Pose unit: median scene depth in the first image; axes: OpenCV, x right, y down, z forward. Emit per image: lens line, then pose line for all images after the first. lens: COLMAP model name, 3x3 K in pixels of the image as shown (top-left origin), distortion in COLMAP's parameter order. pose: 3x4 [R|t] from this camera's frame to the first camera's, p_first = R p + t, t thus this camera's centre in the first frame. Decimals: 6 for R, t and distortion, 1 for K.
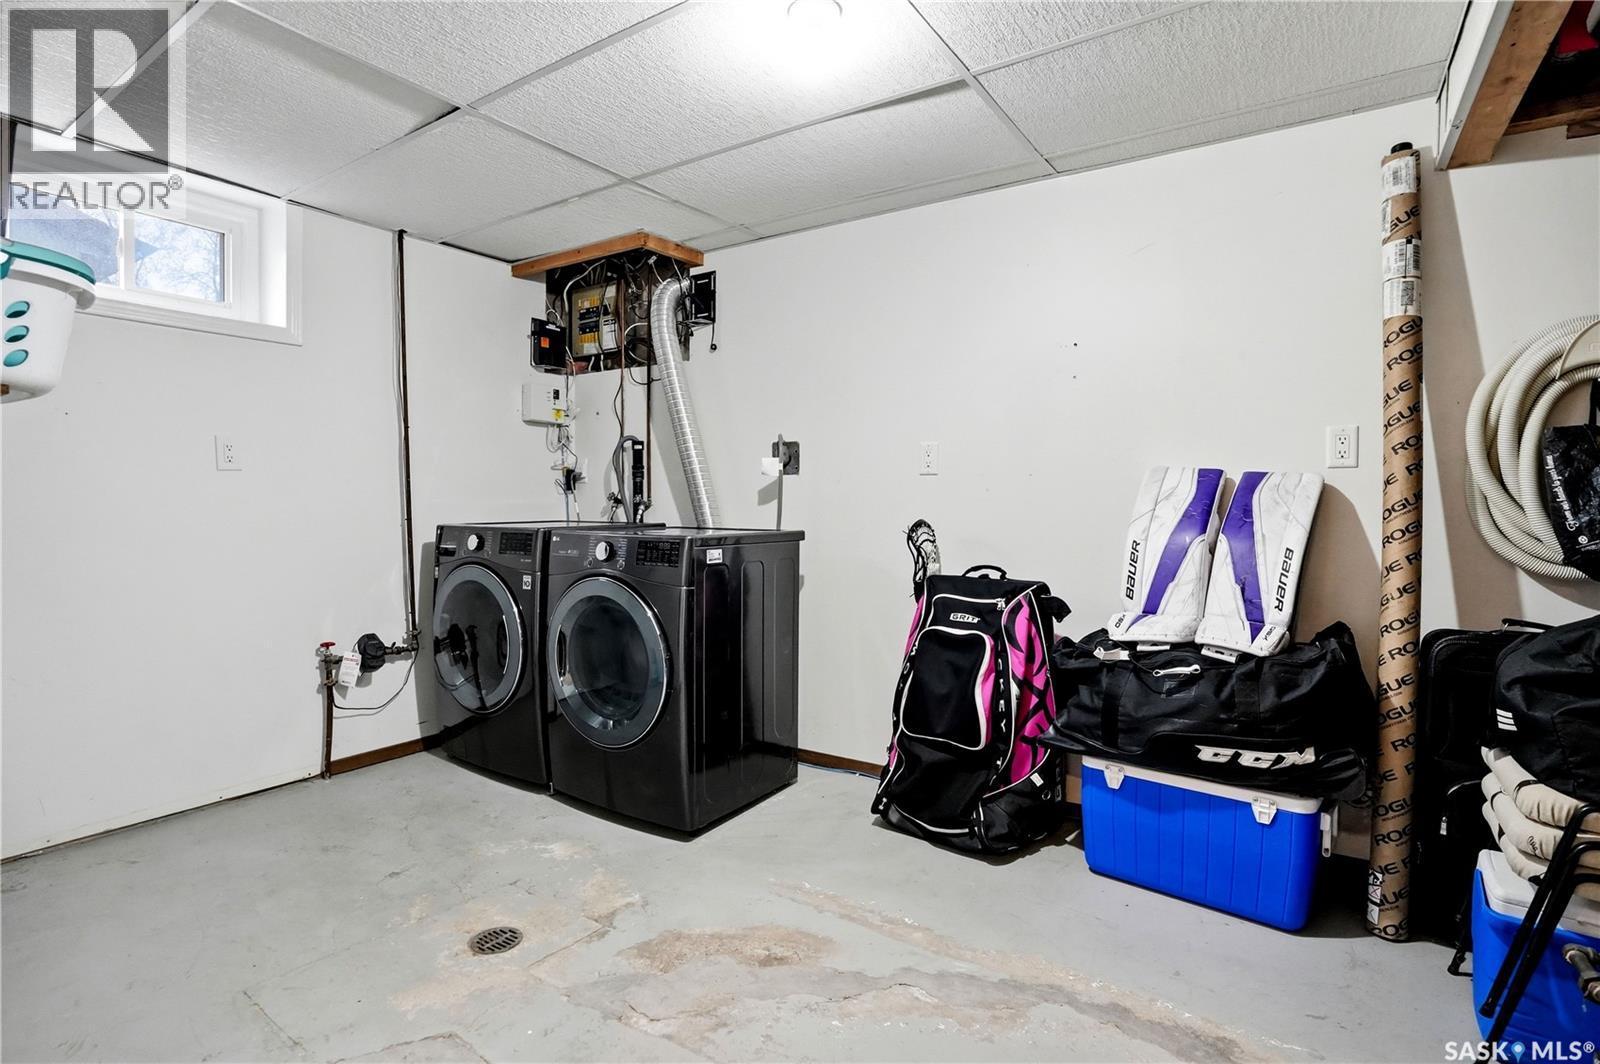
lens RADIAL K [[741.9, 0, 846.9], [0, 741.9, 541.3], [0, 0, 1]] dist [-0.055852, 0.024630]
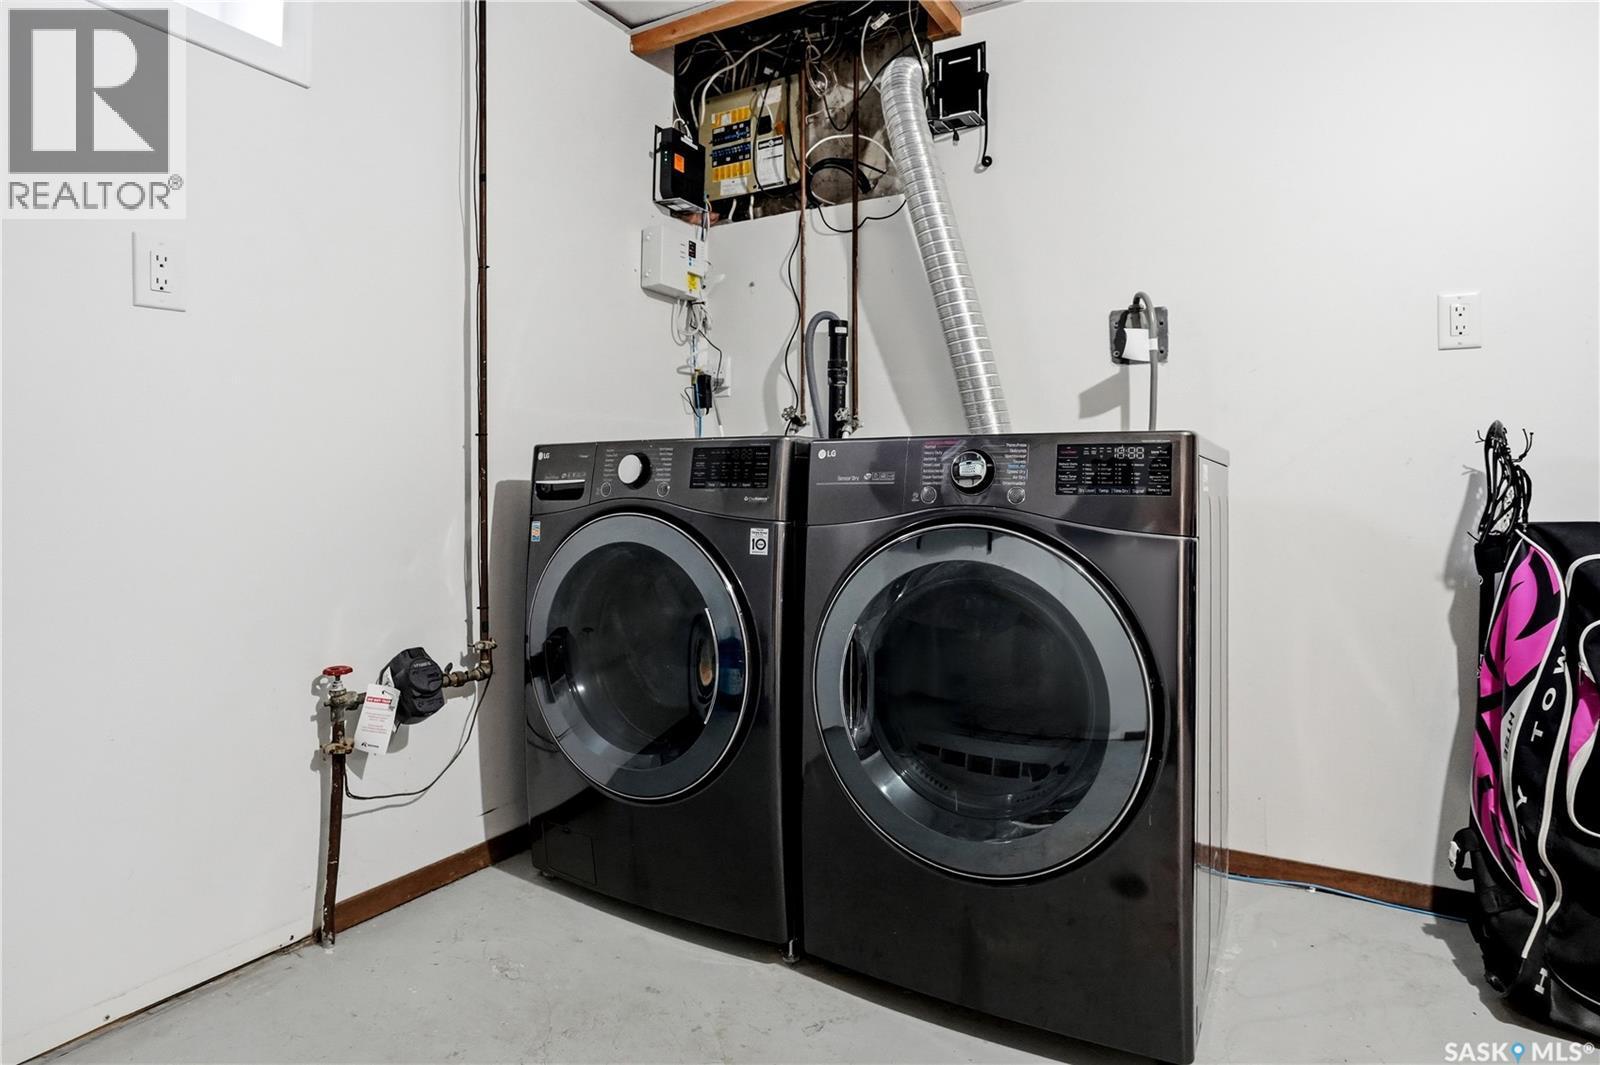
lens RADIAL K [[787.3, 0, 794.4], [0, 787.3, 493.5], [0, 0, 1]] dist [-0.049504, 0.020981]
pose [[0.999017, -0.002303, 0.044260, -0.380362], [0.004950, 0.998198, -0.059797, 0.048182], [-0.044042, 0.059958, 0.997229, 0.399314]]
